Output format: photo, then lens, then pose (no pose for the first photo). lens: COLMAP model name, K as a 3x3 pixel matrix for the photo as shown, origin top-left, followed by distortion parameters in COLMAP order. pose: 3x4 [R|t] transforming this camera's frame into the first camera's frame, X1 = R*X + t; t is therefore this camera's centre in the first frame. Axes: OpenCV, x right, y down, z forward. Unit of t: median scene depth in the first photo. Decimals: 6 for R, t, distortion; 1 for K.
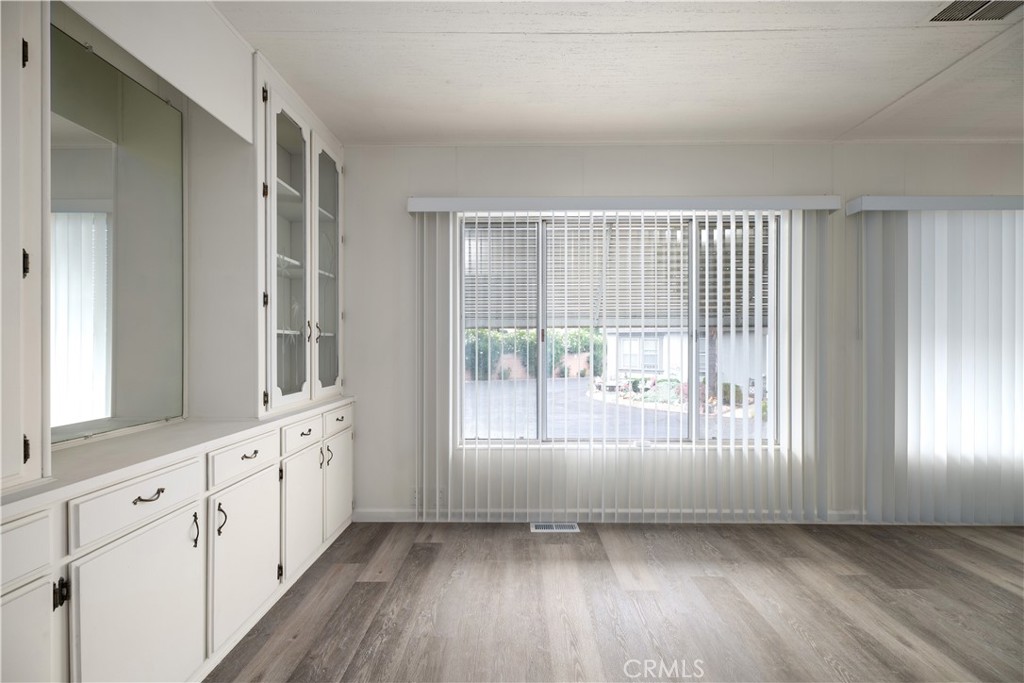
lens RADIAL K [[481.9, 0, 512.0], [0, 481.9, 341.5], [0, 0, 1]] dist [0.002112, 0.000429]
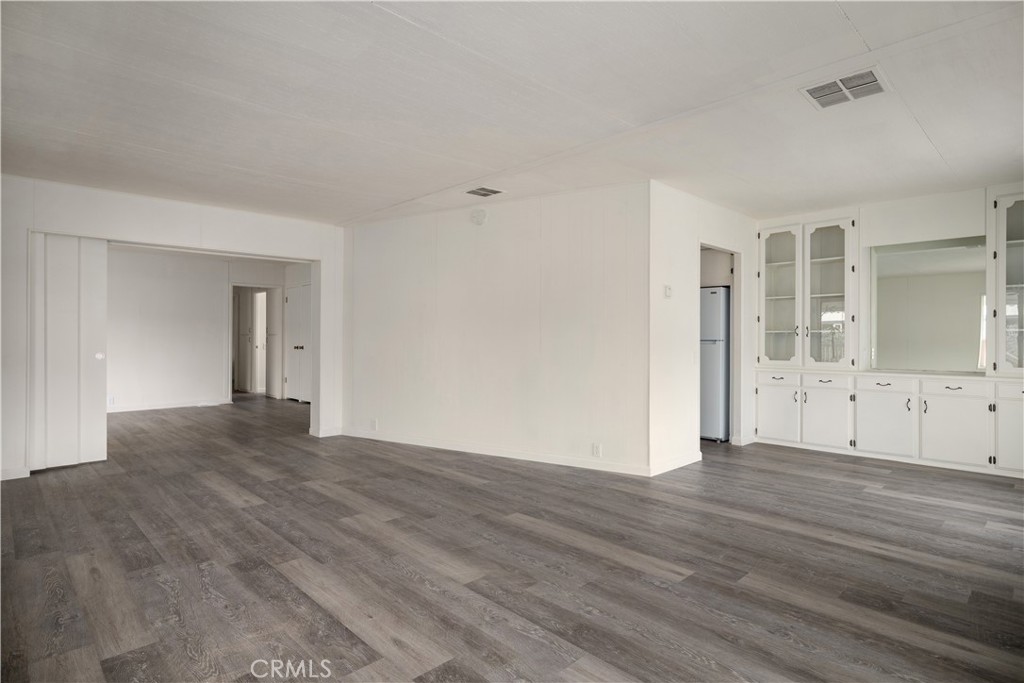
lens RADIAL K [[534.2, 0, 512.0], [0, 534.2, 341.5], [0, 0, 1]] dist [0.002292, 0.000469]
pose [[-0.708518, 0.004417, -0.705679, 2.657563], [-0.000495, 0.999977, 0.006756, 0.007923], [0.705692, 0.005136, -0.708500, 1.338414]]
